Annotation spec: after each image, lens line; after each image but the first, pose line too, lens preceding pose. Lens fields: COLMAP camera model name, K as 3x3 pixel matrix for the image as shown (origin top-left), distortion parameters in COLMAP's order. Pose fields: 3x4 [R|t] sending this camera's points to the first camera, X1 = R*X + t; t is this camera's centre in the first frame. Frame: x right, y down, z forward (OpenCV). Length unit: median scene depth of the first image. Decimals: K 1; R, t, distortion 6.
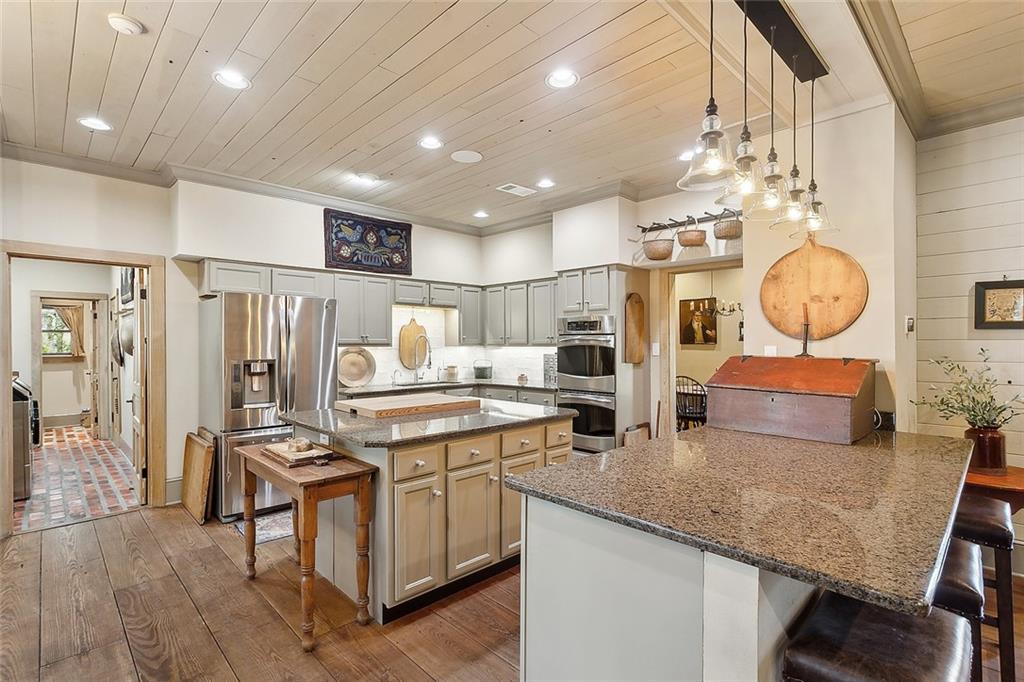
lens RADIAL K [[486.9, 0, 515.1], [0, 486.9, 343.9], [0, 0, 1]] dist [0.003009, -0.000125]
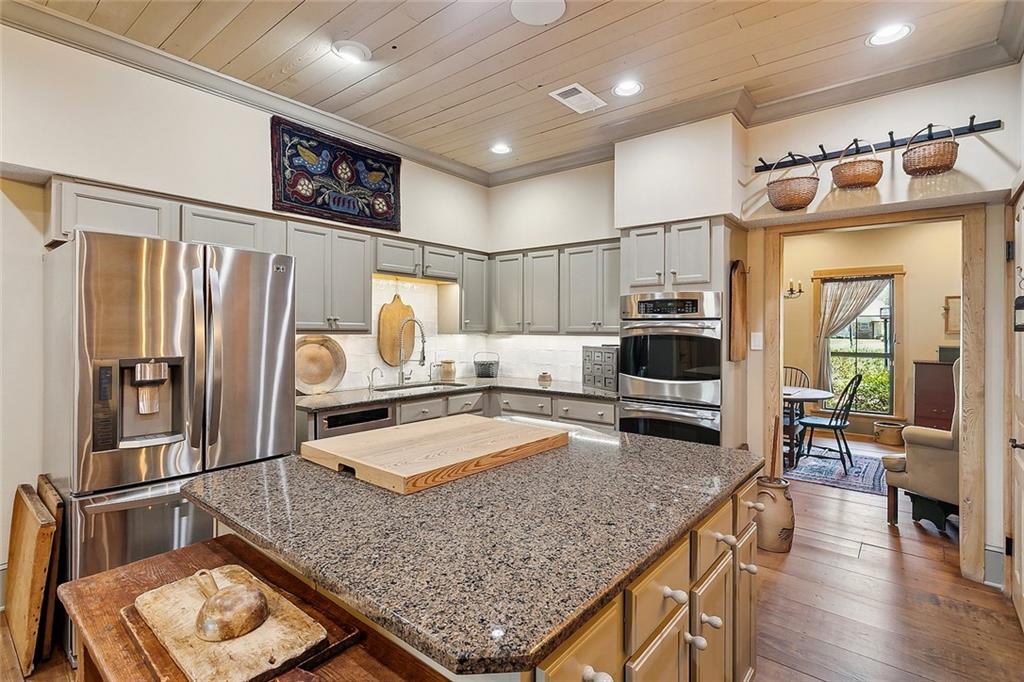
lens RADIAL K [[486.9, 0, 509.2], [0, 486.9, 331.3], [0, 0, 1]] dist [0.003009, -0.000125]
pose [[0.994168, 0.008510, 0.107507, -0.145948], [-0.008612, 0.999963, 0.000481, -0.000945], [-0.107499, -0.001404, 0.994204, 0.326156]]
